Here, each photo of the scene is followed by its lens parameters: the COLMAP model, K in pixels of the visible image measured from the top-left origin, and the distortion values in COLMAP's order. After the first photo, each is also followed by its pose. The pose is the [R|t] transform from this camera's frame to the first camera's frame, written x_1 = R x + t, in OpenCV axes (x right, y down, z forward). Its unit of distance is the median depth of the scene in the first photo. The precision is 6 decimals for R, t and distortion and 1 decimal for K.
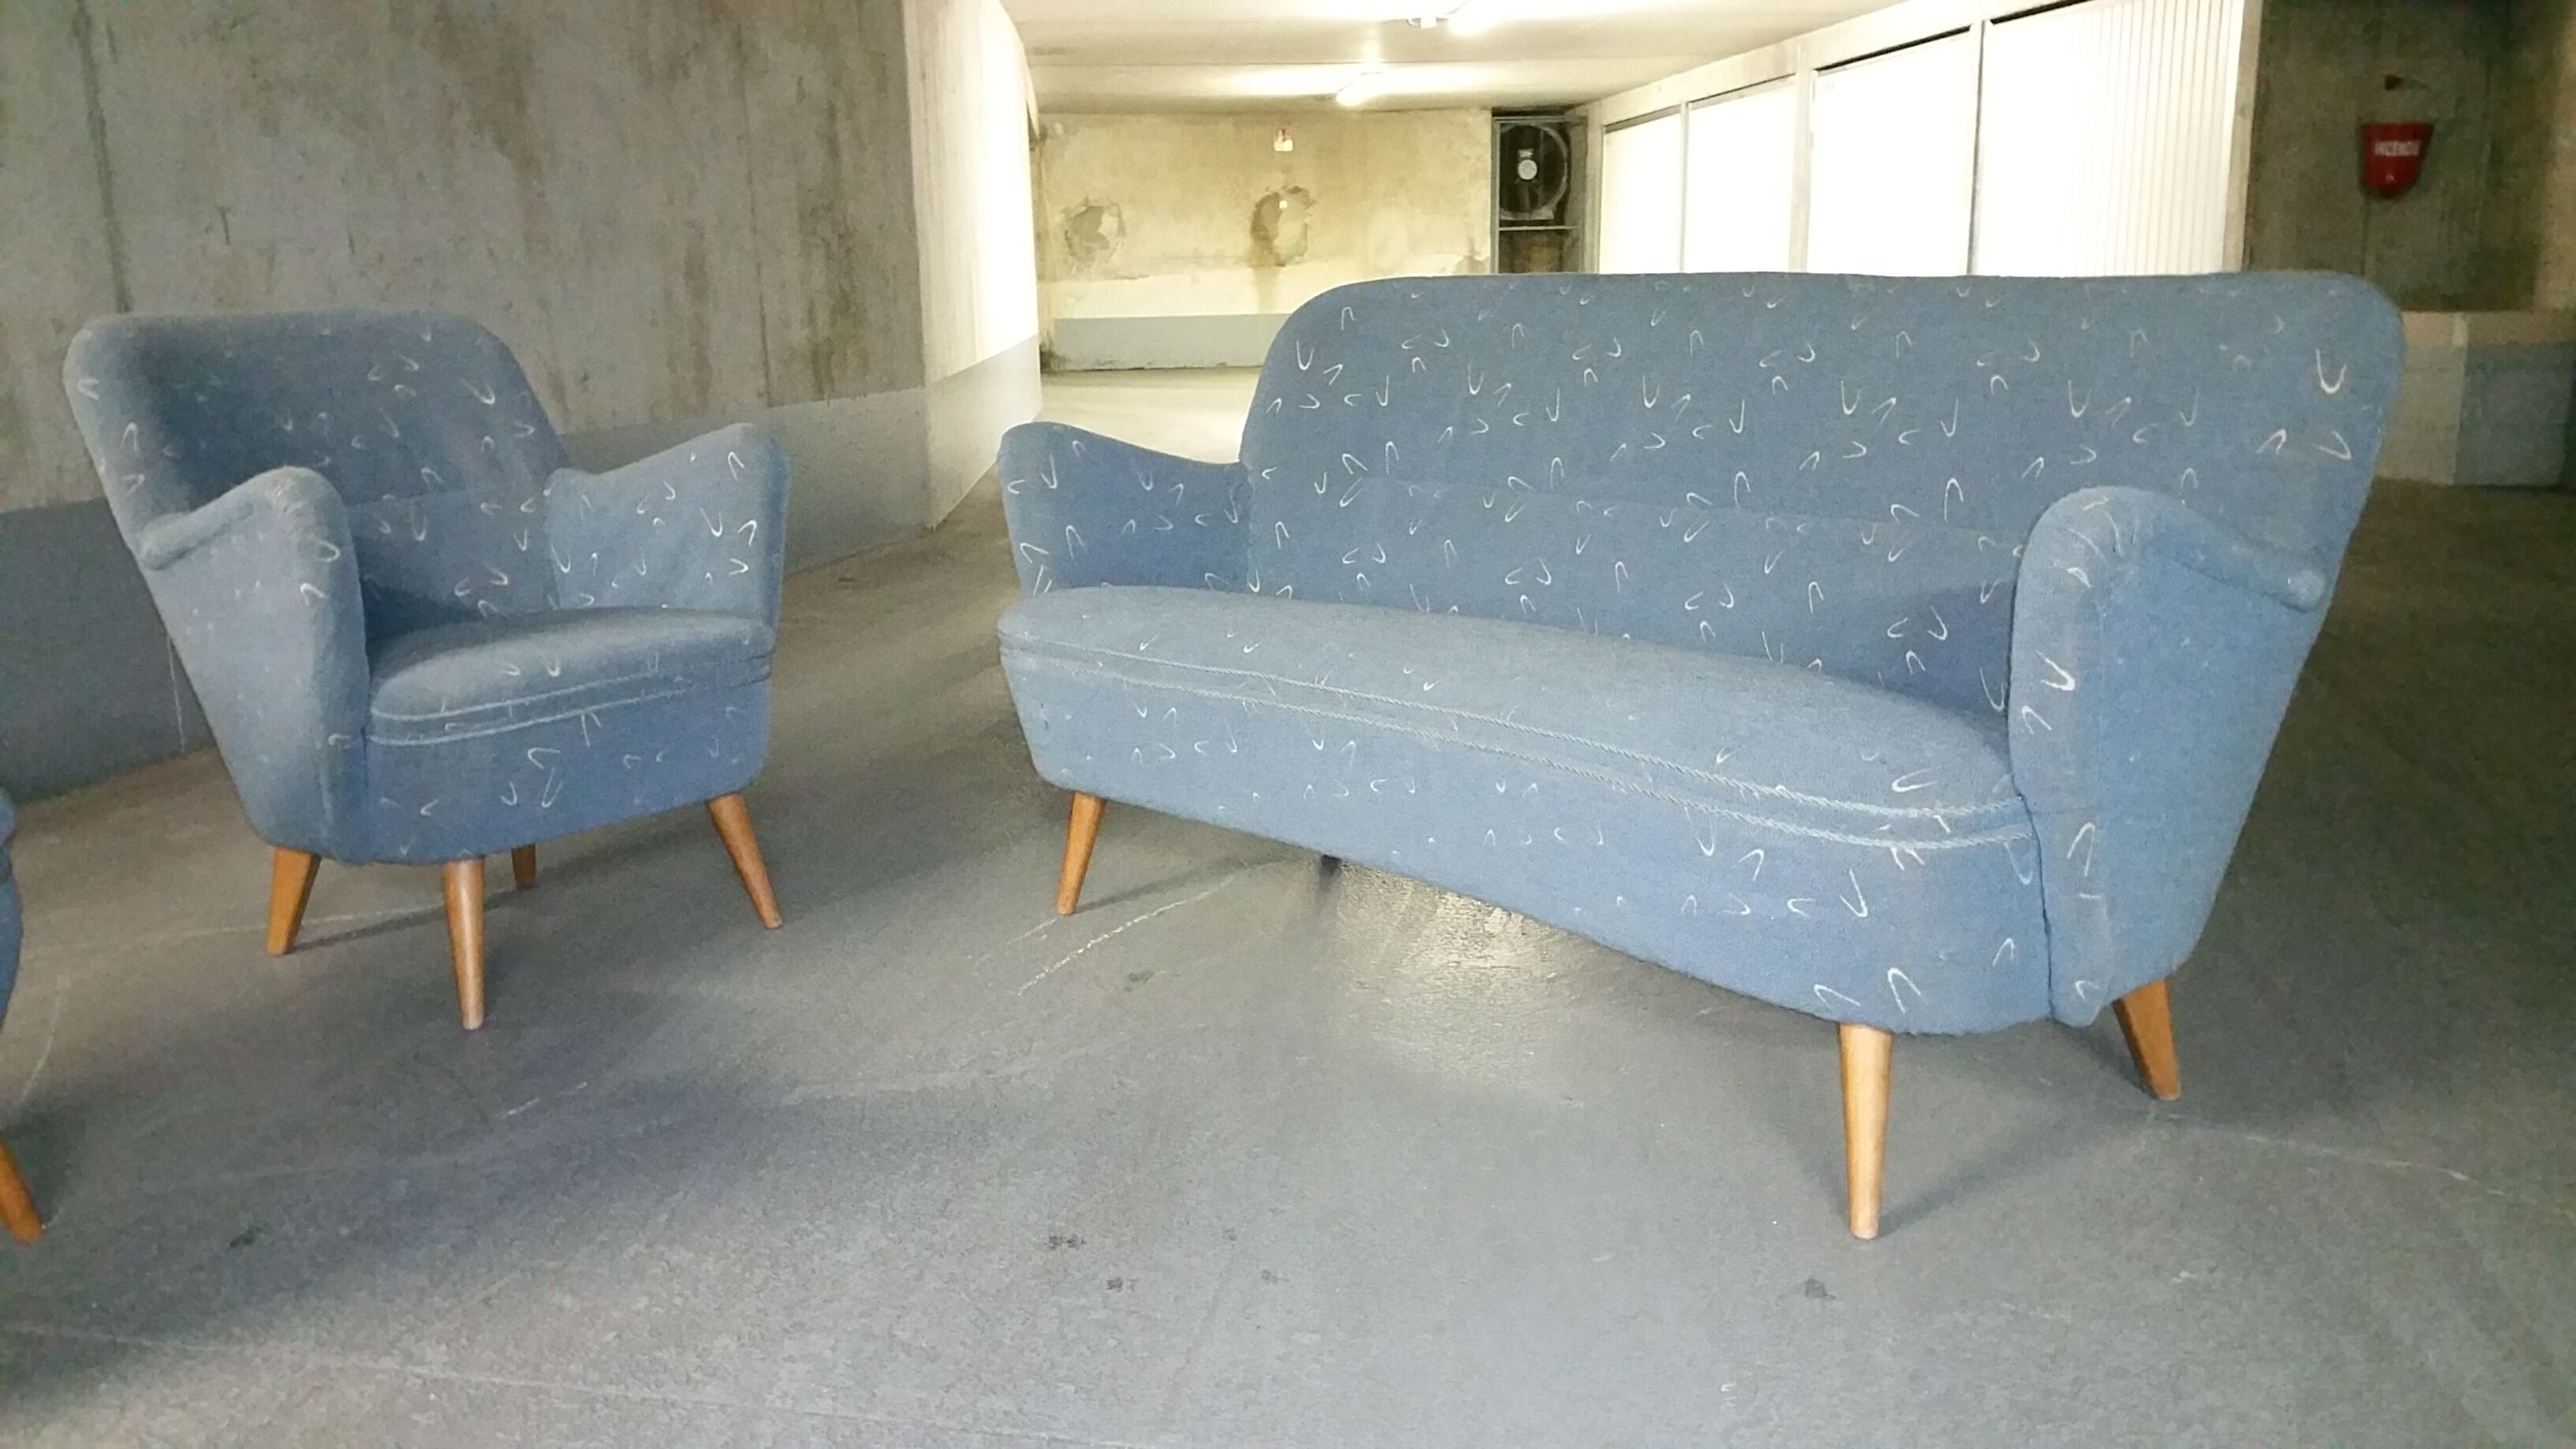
lens RADIAL K [[2126.0, 0, 1275.6], [0, 2126.0, 738.8], [0, 0, 1]] dist [0.155781, -0.323452]
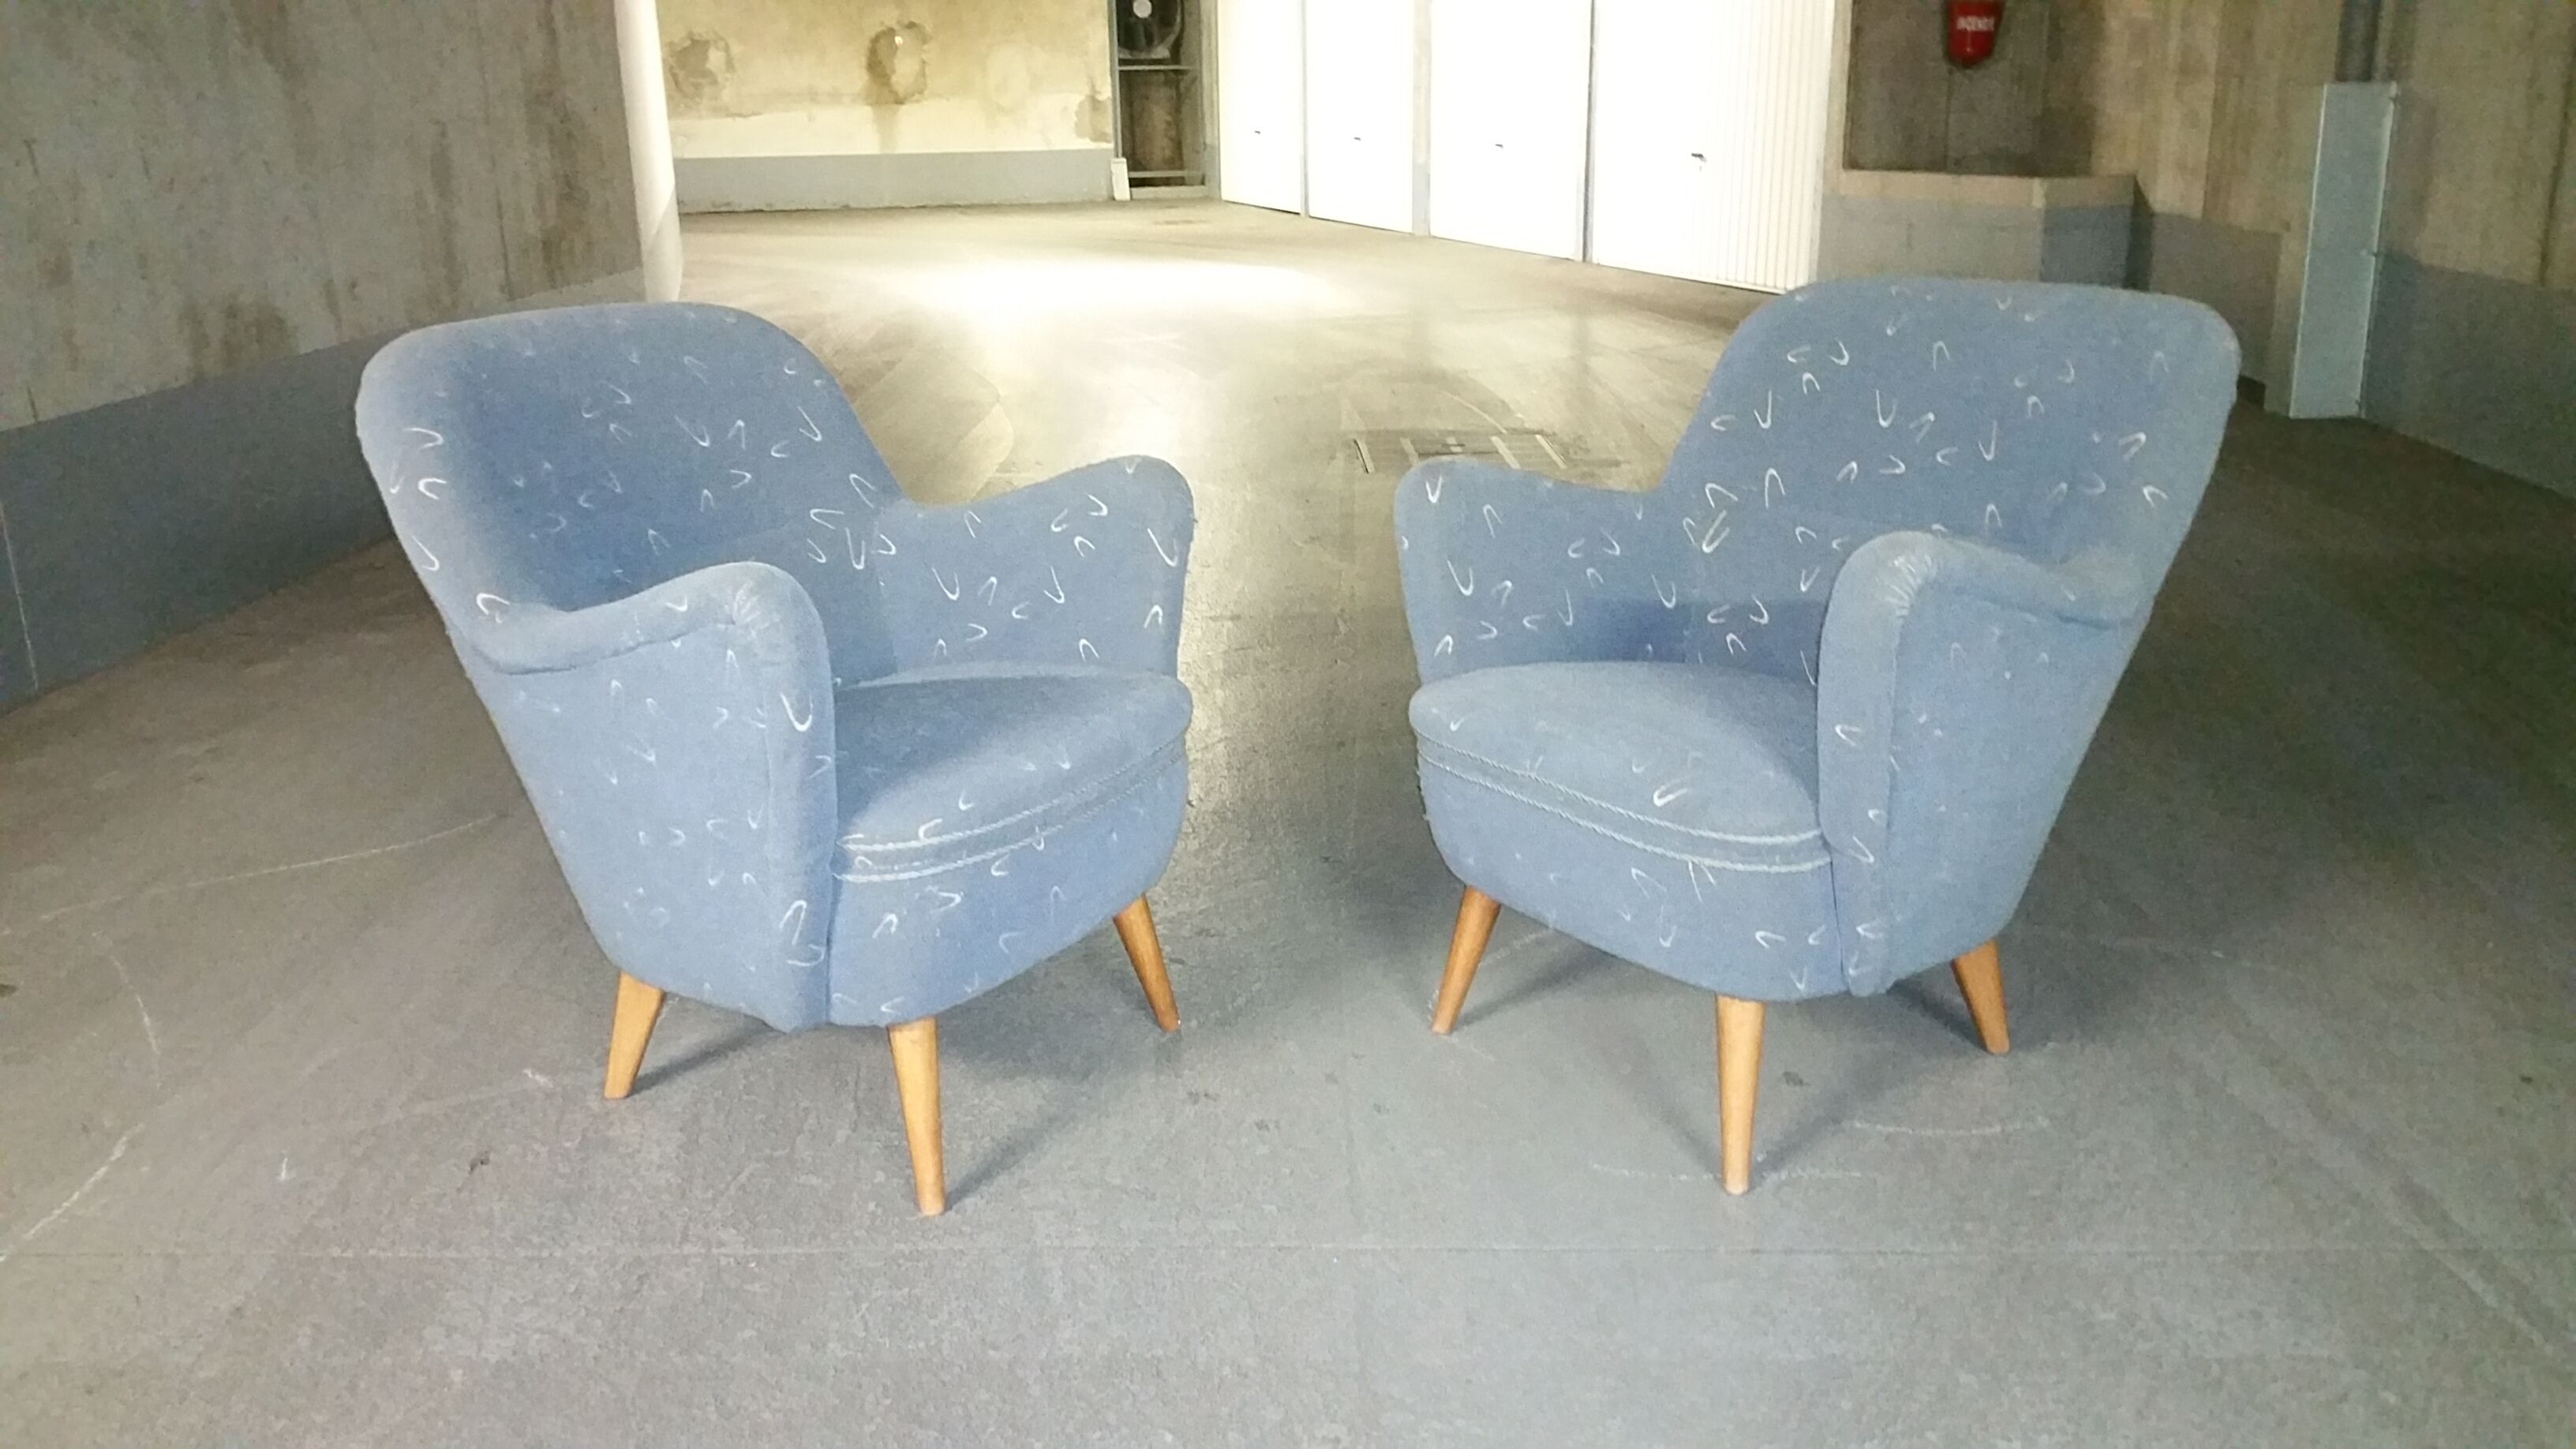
lens RADIAL K [[2116.7, 0, 1290.1], [0, 2116.7, 731.0], [0, 0, 1]] dist [0.159109, -0.341910]
pose [[0.979293, -0.058068, 0.193944, -0.182355], [0.042690, 0.995672, 0.082553, -0.047839], [-0.197898, -0.072564, 0.977533, -0.122979]]
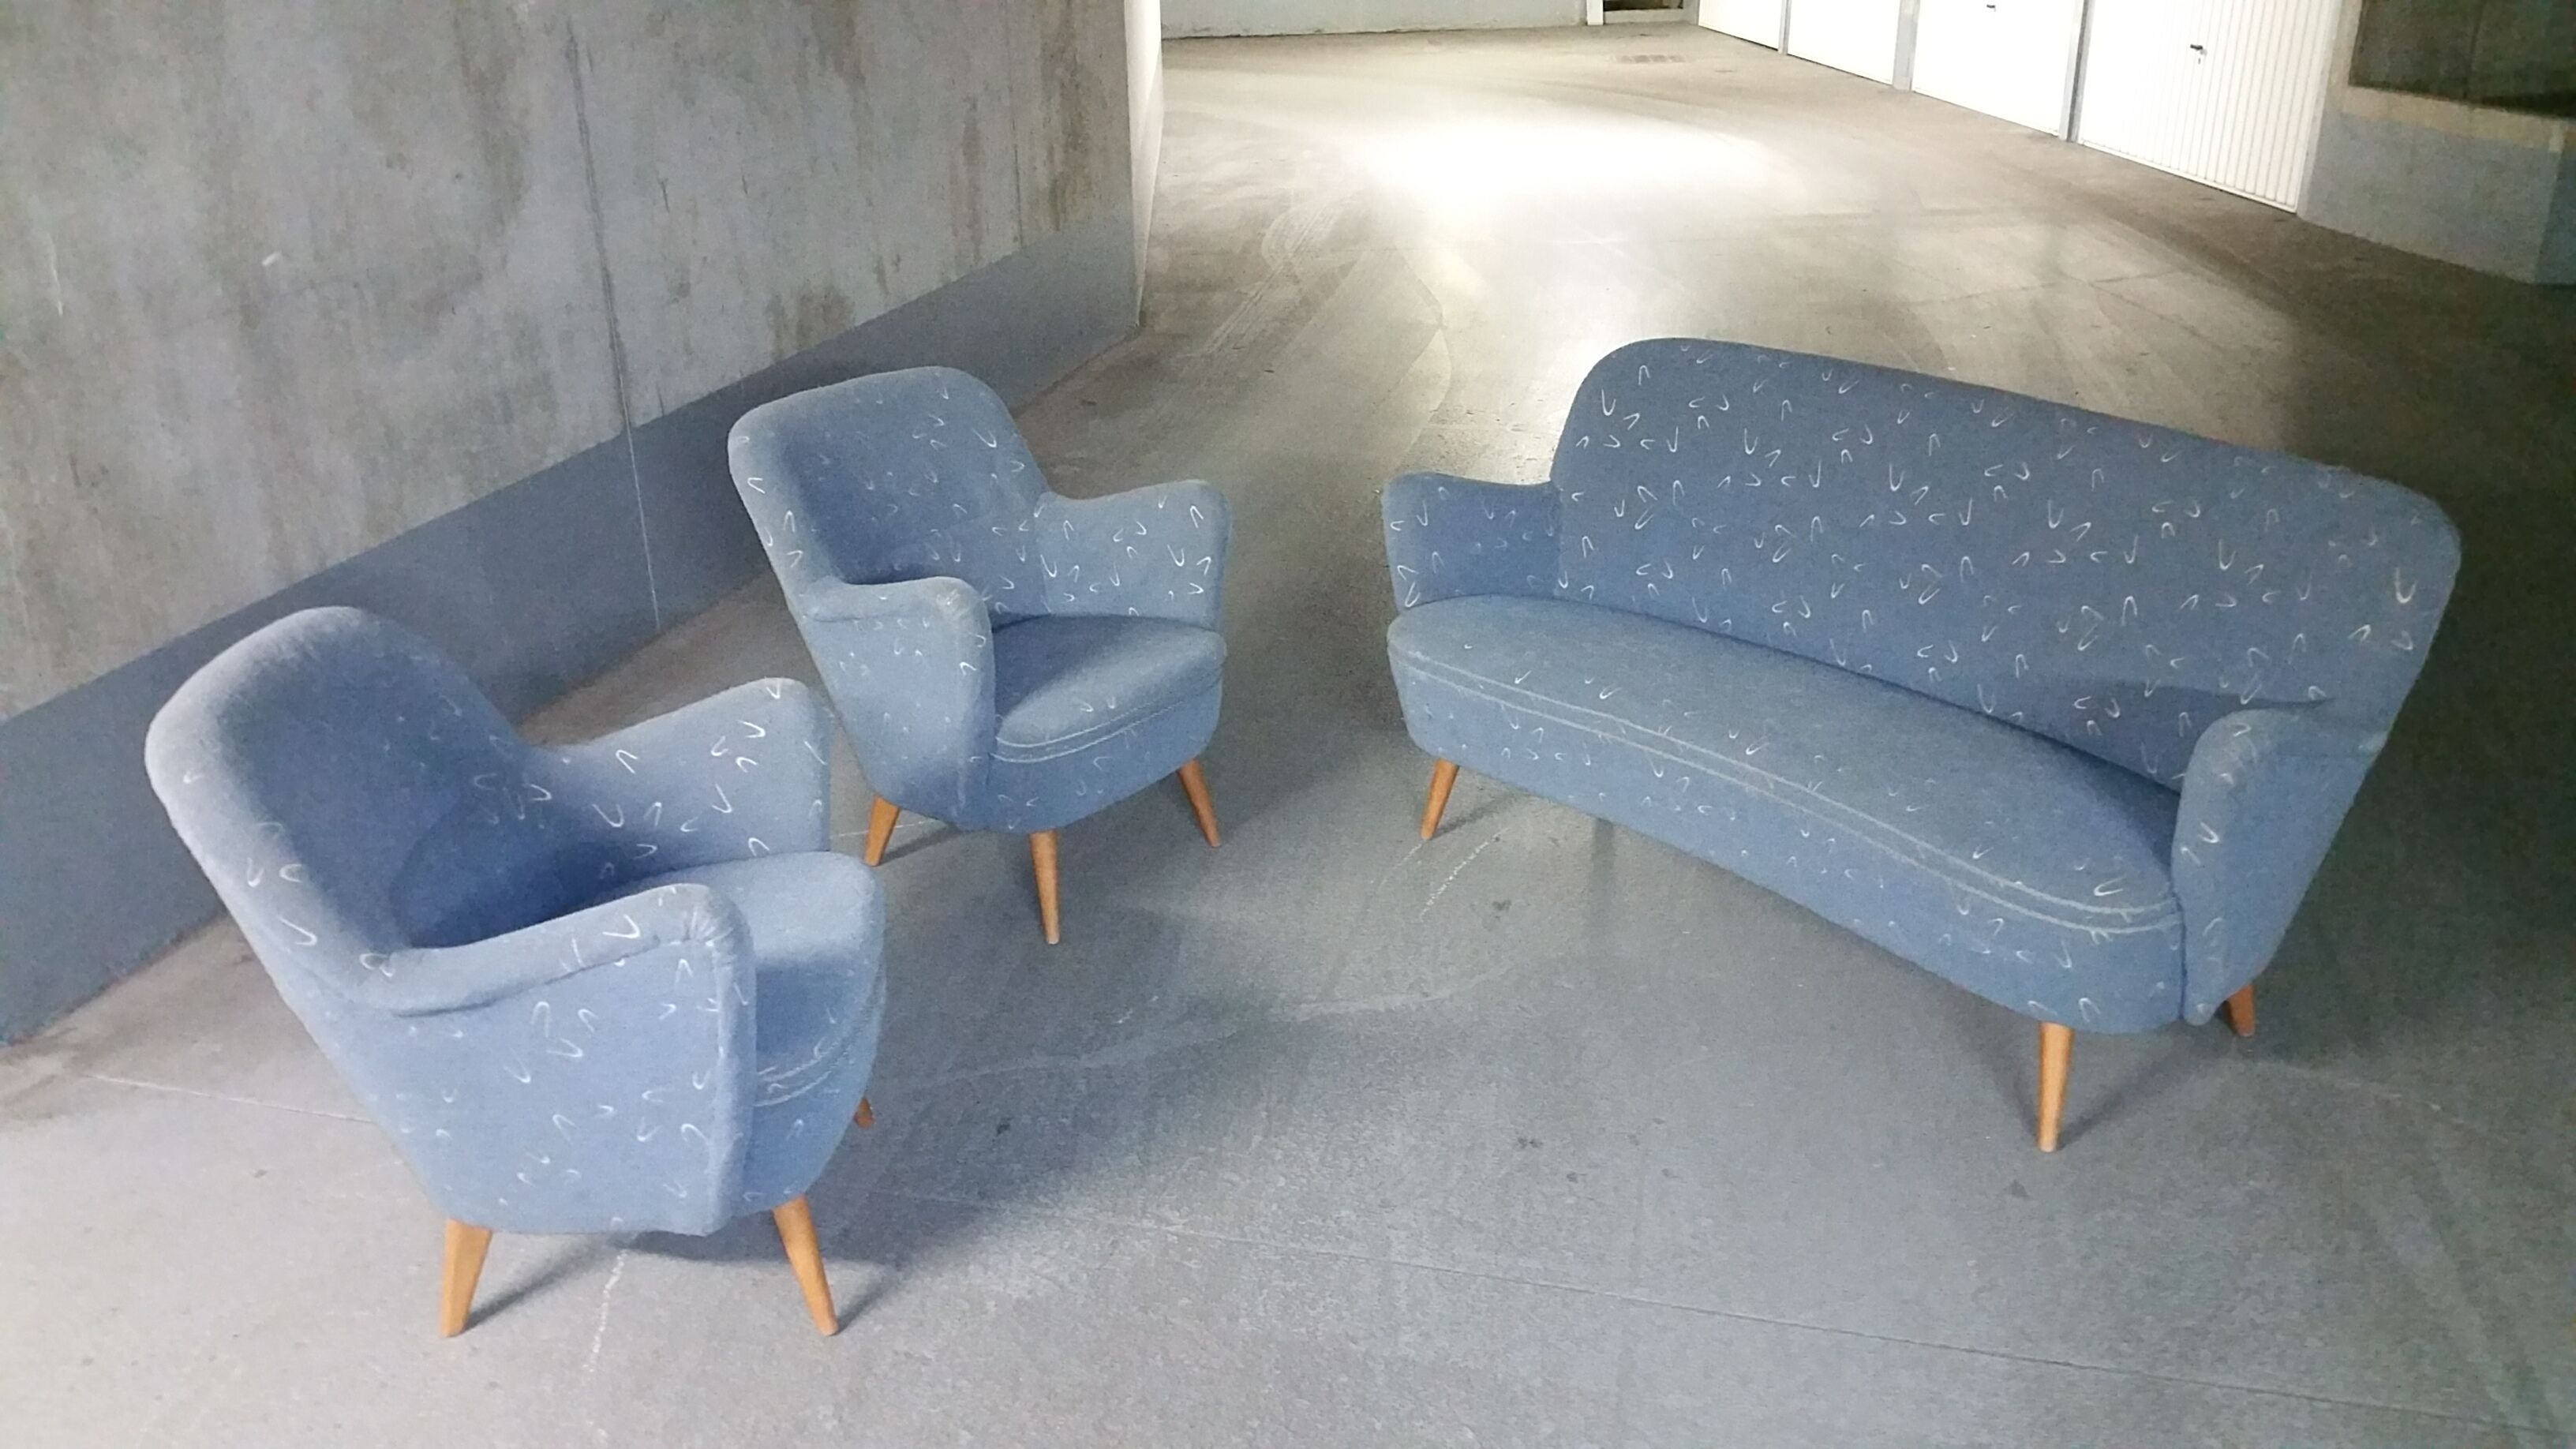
lens RADIAL K [[2142.5, 0, 1261.6], [0, 2142.5, 749.9], [0, 0, 1]] dist [0.161975, -0.329474]
pose [[0.999779, 0.010483, -0.018216, -0.180014], [-0.006839, 0.981826, 0.189660, -0.233306], [0.019873, -0.189493, 0.981681, -0.339034]]
